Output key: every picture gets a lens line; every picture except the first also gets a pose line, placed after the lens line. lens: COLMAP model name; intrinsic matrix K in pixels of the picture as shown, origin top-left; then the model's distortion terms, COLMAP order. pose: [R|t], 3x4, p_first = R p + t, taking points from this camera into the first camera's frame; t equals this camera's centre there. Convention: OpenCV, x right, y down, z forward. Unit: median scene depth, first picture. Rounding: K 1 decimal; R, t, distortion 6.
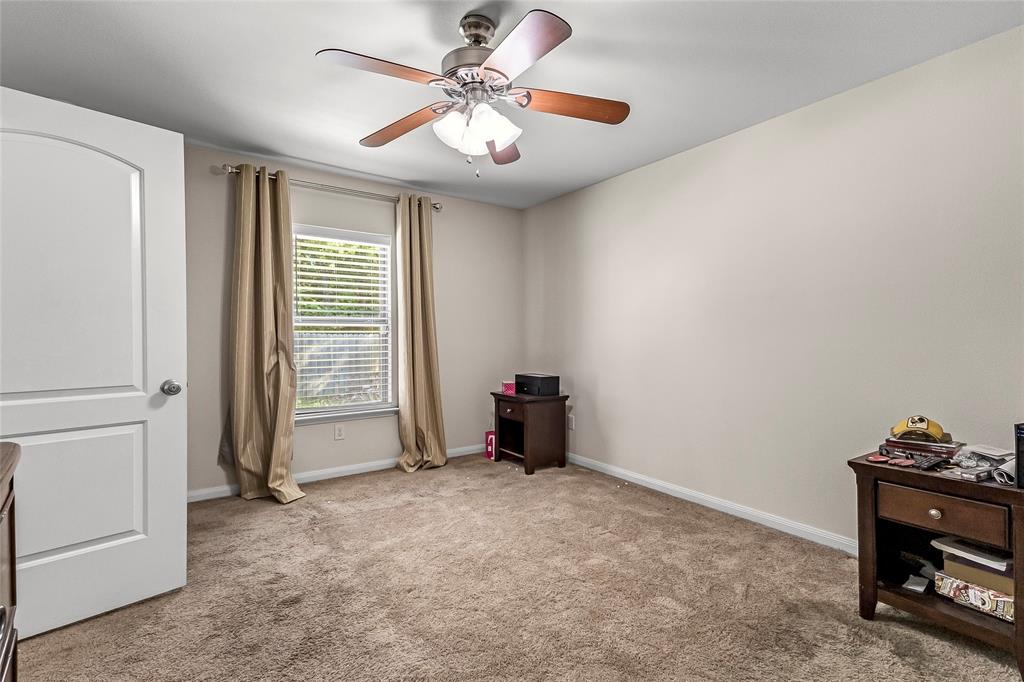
lens RADIAL K [[468.9, 0, 510.4], [0, 468.9, 333.8], [0, 0, 1]] dist [0.012393, -0.000116]
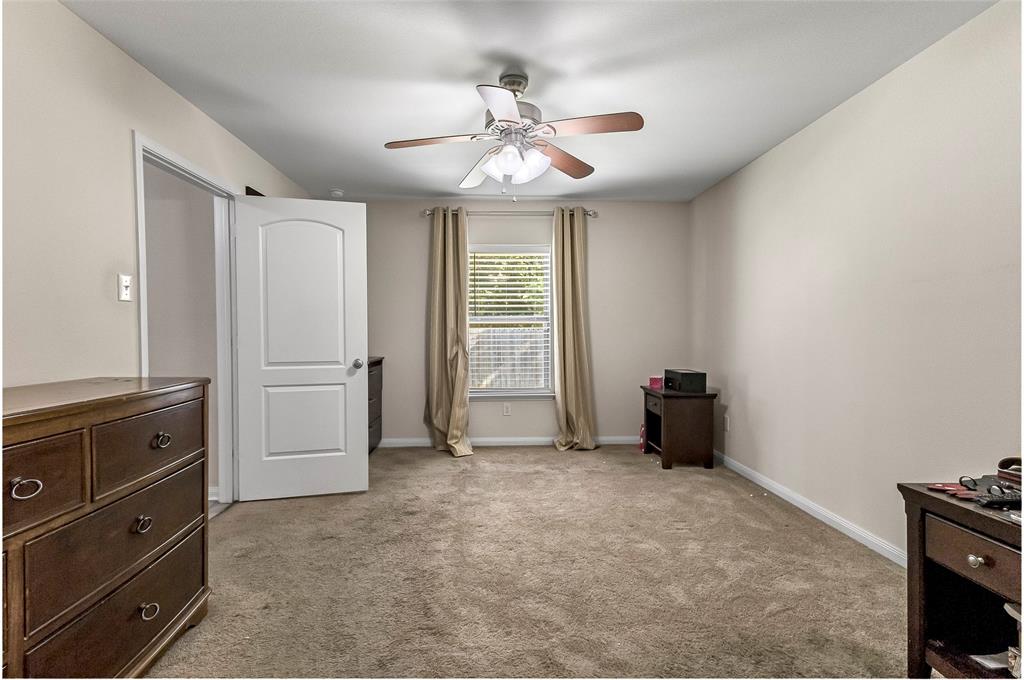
lens RADIAL K [[468.9, 0, 510.4], [0, 468.9, 332.8], [0, 0, 1]] dist [0.012393, -0.000116]
pose [[0.836448, -0.000633, -0.548046, 0.327640], [0.004100, 0.999979, 0.005102, 0.001815], [0.548031, -0.006515, 0.836433, -0.023232]]
